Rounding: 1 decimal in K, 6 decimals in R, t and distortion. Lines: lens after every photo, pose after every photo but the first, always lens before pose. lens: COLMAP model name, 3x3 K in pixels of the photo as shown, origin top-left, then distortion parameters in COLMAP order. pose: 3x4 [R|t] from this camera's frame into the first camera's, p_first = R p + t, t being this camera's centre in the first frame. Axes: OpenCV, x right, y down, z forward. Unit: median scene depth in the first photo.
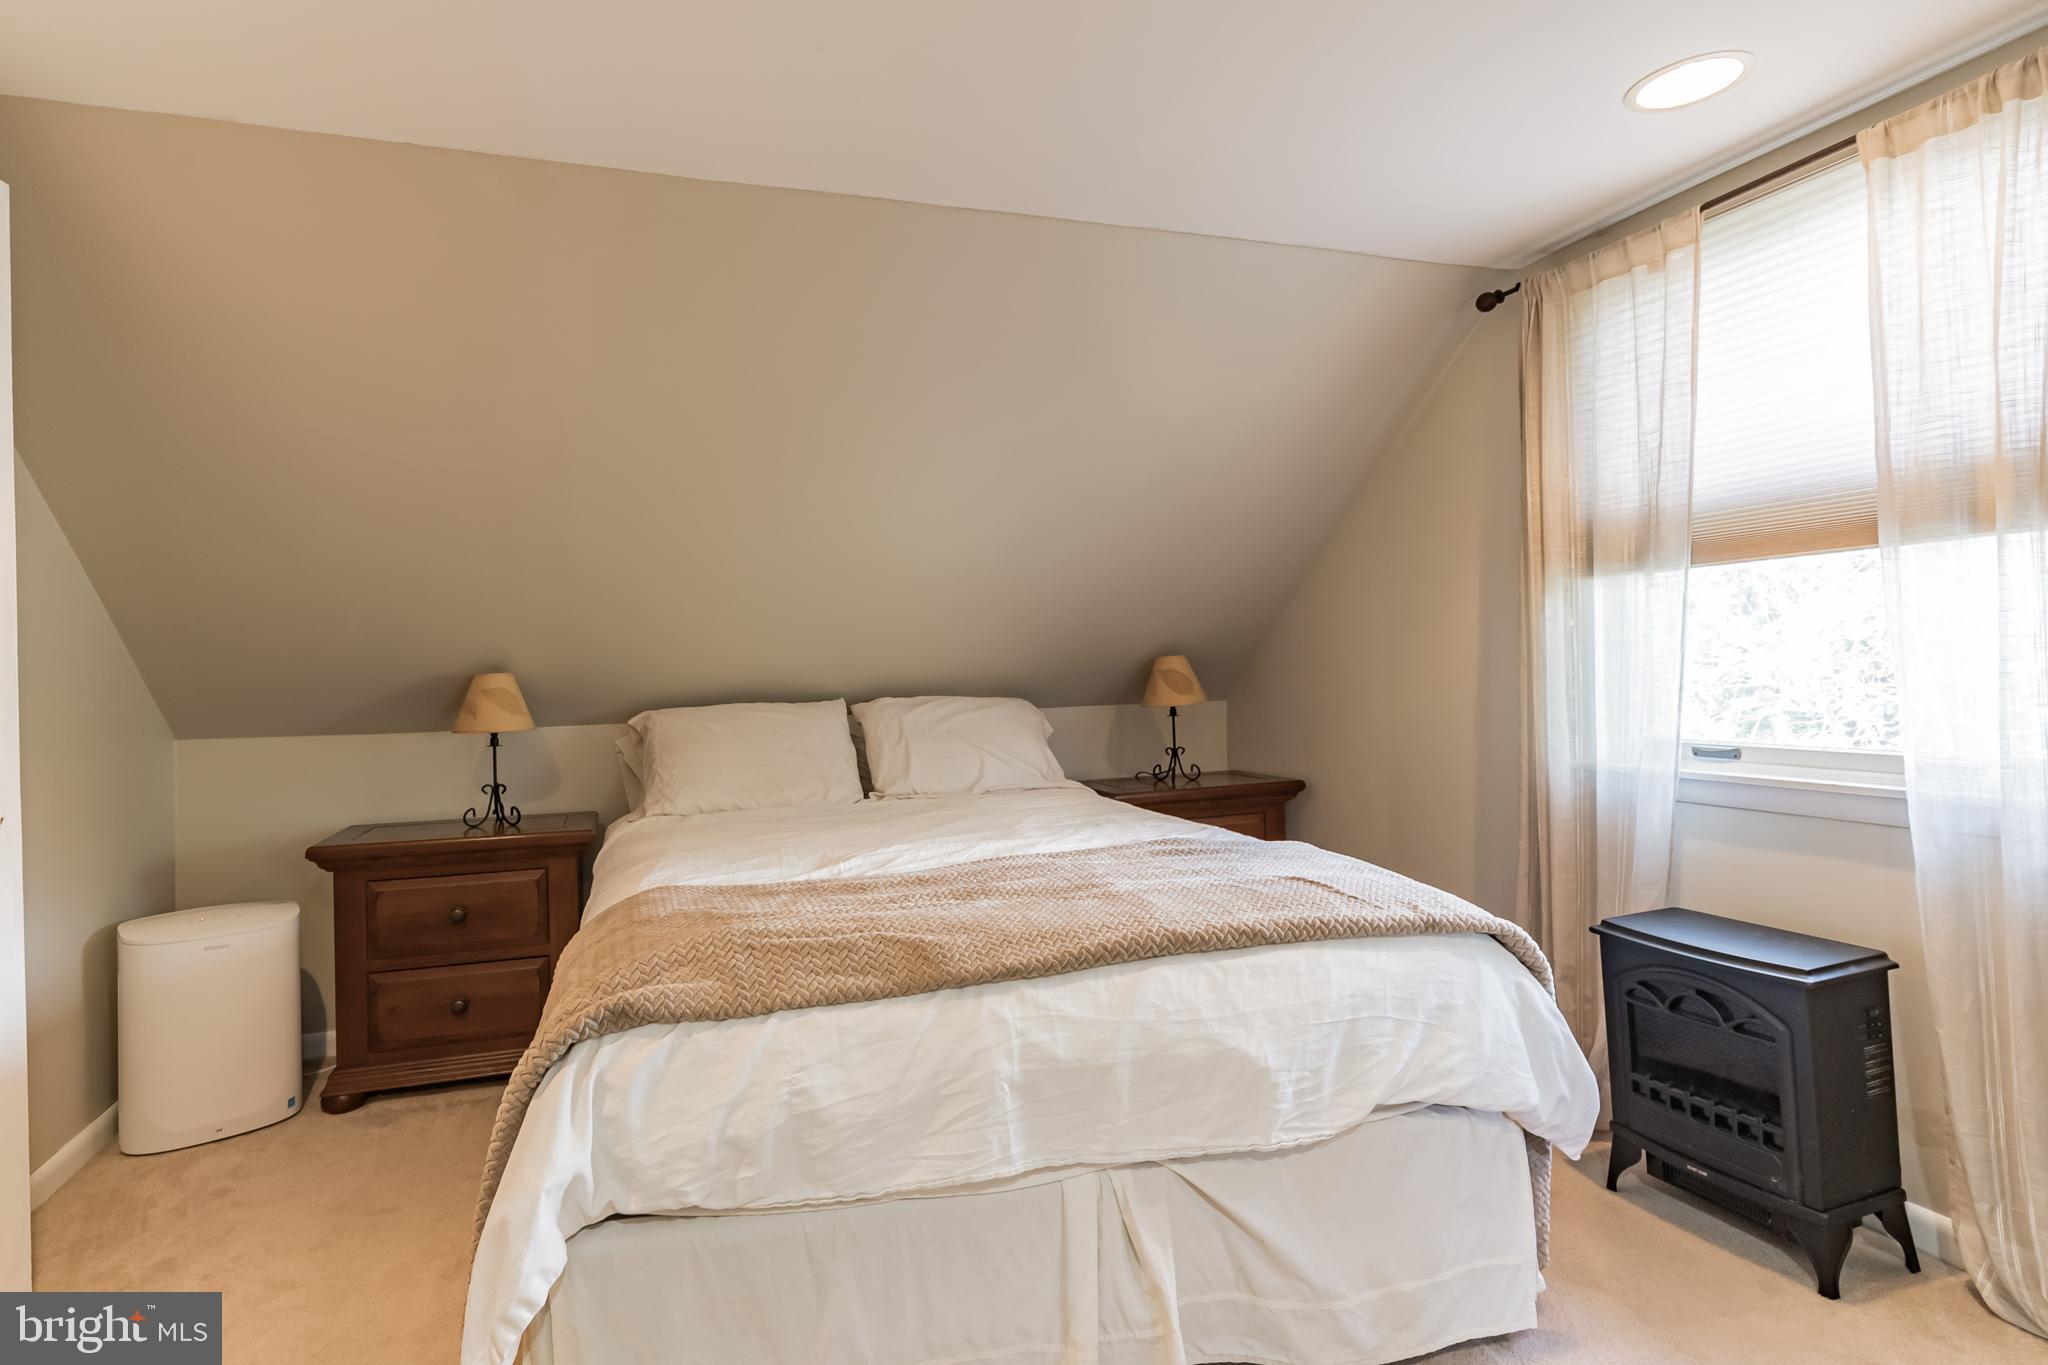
lens RADIAL K [[1198.2, 0, 1023.9], [0, 1198.2, 670.9], [0, 0, 1]] dist [0.003839, -0.001521]
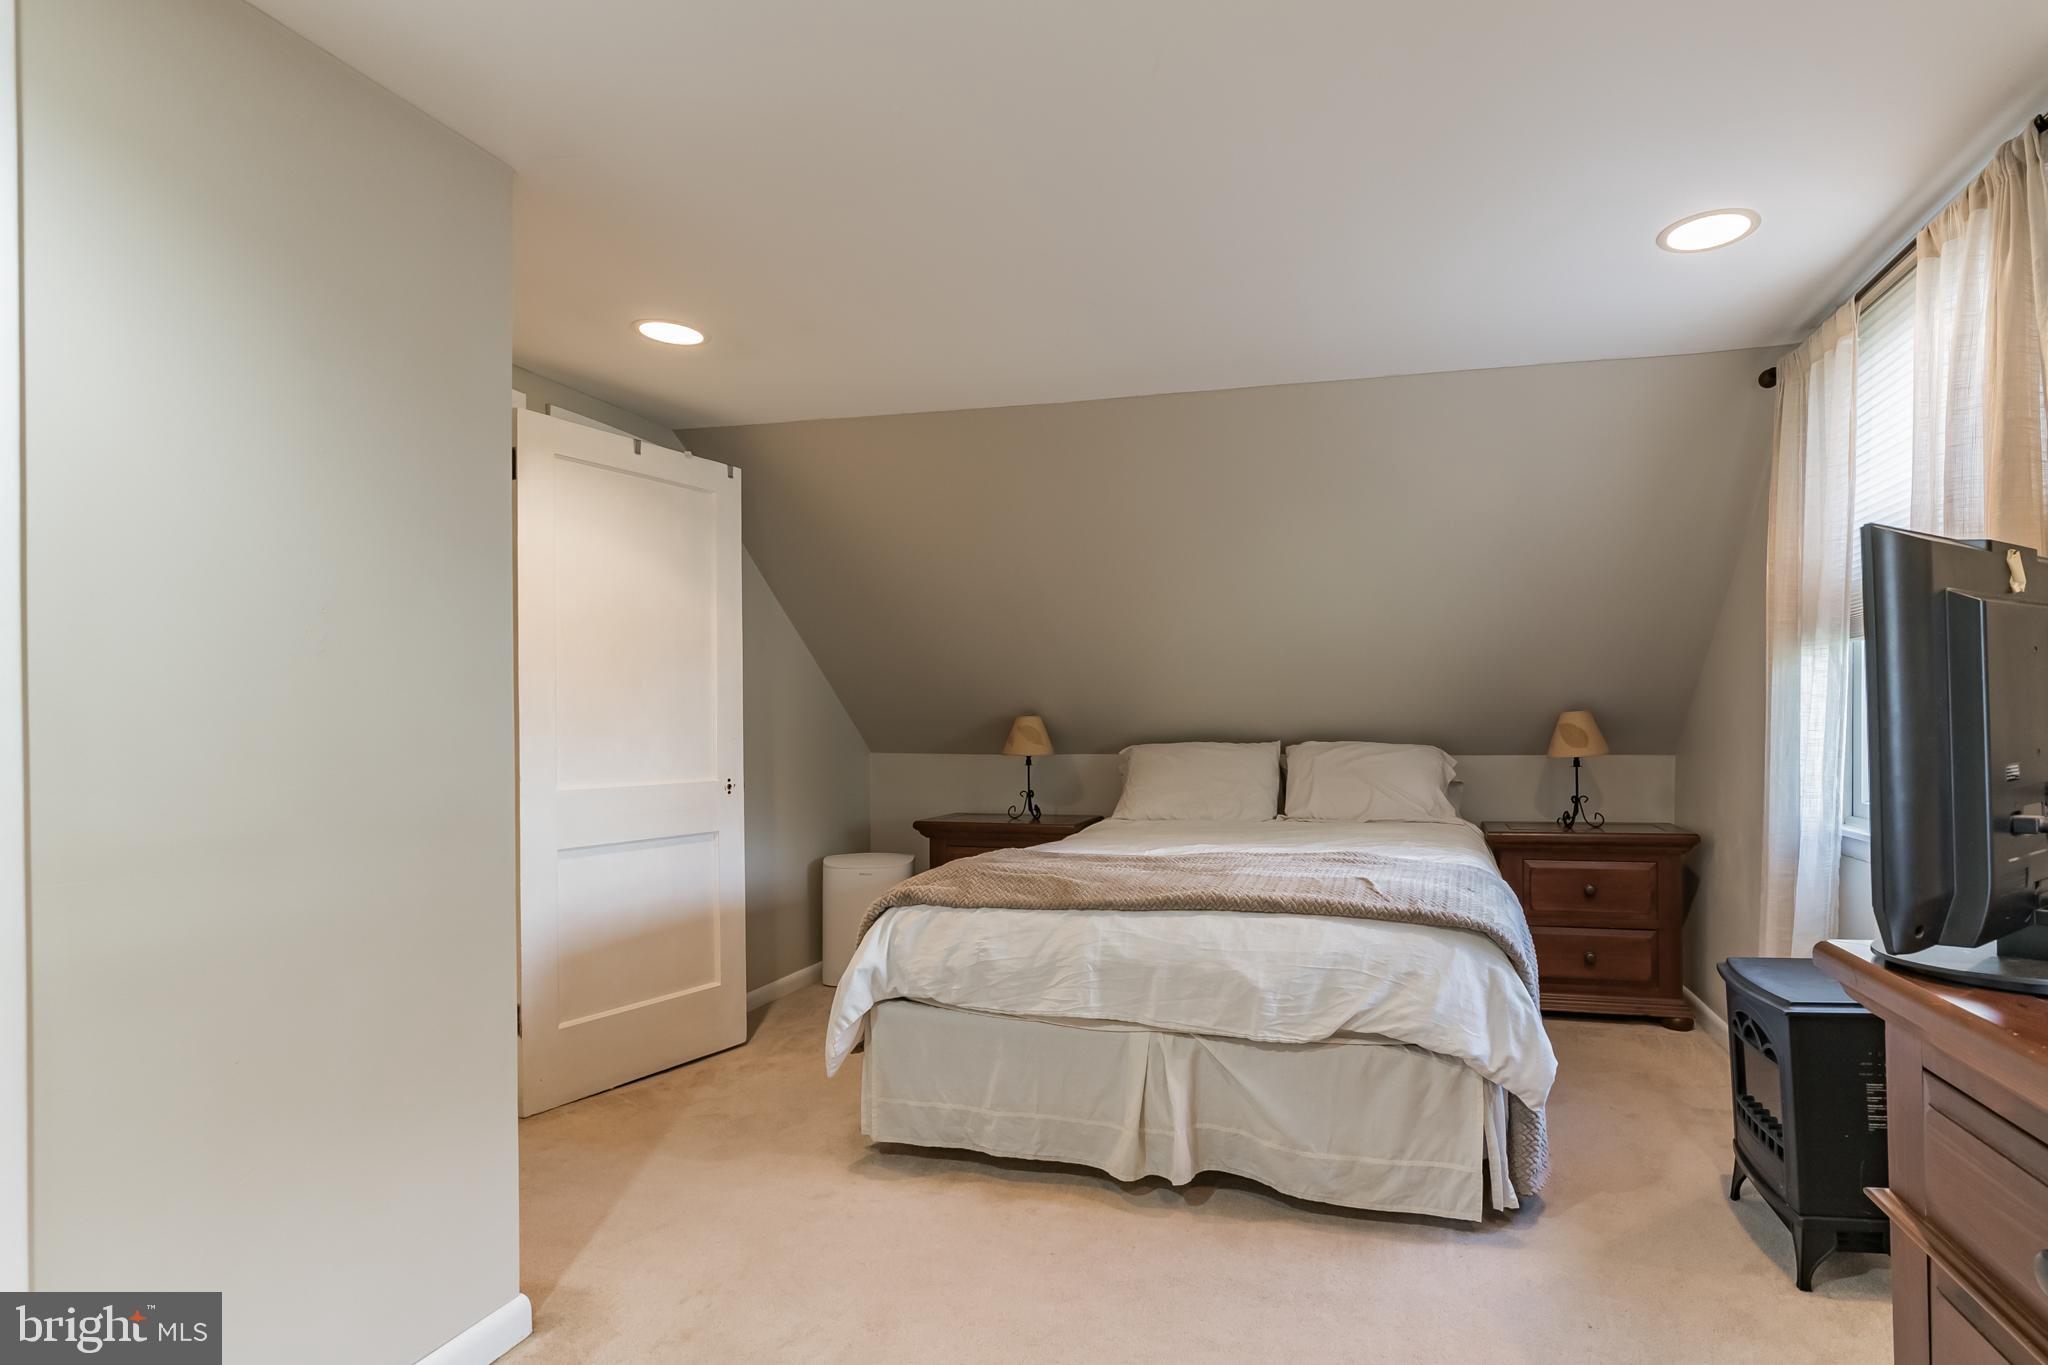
lens RADIAL K [[1198.2, 0, 1025.5], [0, 1198.2, 699.0], [0, 0, 1]] dist [0.003839, -0.001521]
pose [[0.811654, 0.011534, -0.584025, 0.827609], [-0.016309, 0.999863, -0.002919, -0.029777], [0.583911, 0.011894, 0.811730, -0.416741]]
